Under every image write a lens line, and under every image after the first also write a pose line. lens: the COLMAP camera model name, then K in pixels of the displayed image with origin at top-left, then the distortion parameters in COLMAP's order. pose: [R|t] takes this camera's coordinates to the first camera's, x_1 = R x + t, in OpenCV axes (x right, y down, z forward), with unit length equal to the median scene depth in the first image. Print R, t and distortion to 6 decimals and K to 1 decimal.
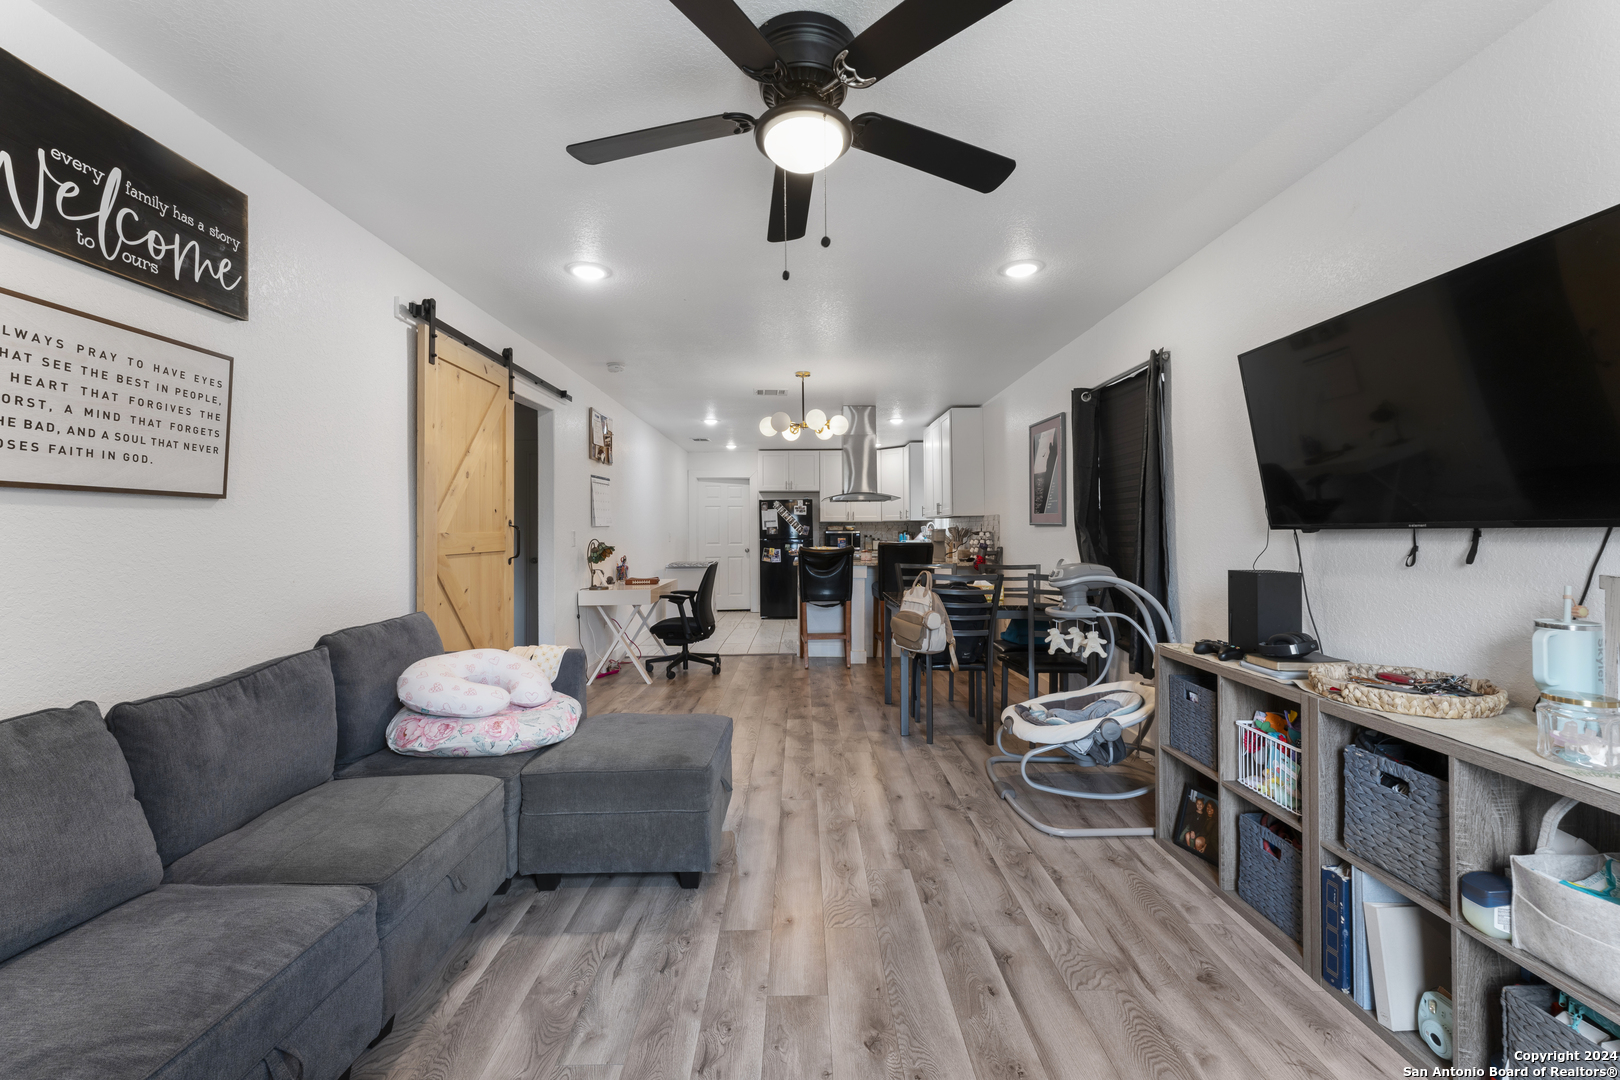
lens RADIAL K [[653.2, 0, 793.5], [0, 653.2, 522.1], [0, 0, 1]] dist [0.000094, -0.000001]
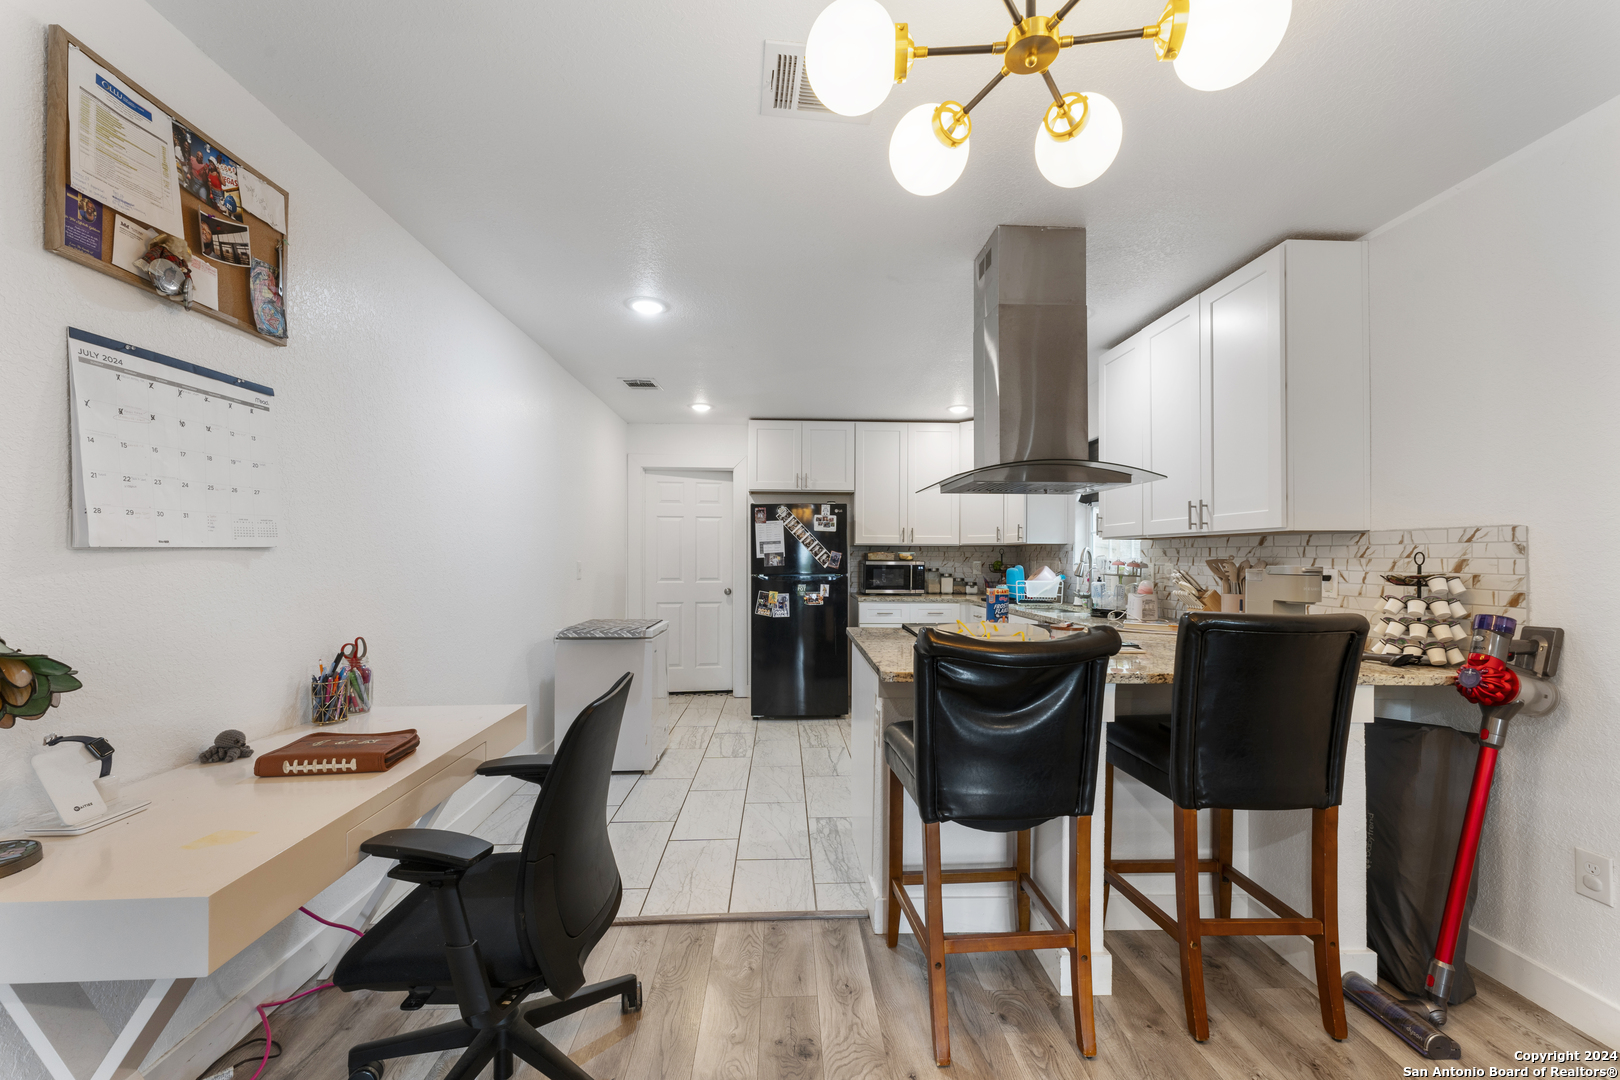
lens RADIAL K [[648.4, 0, 809.2], [0, 648.4, 553.8], [0, 0, 1]] dist [0.000038, 0.000326]
pose [[0.998279, 0.009583, 0.057851, -0.141328], [-0.010245, 0.999885, 0.011163, 0.007397], [-0.057738, -0.011737, 0.998263, 1.828237]]
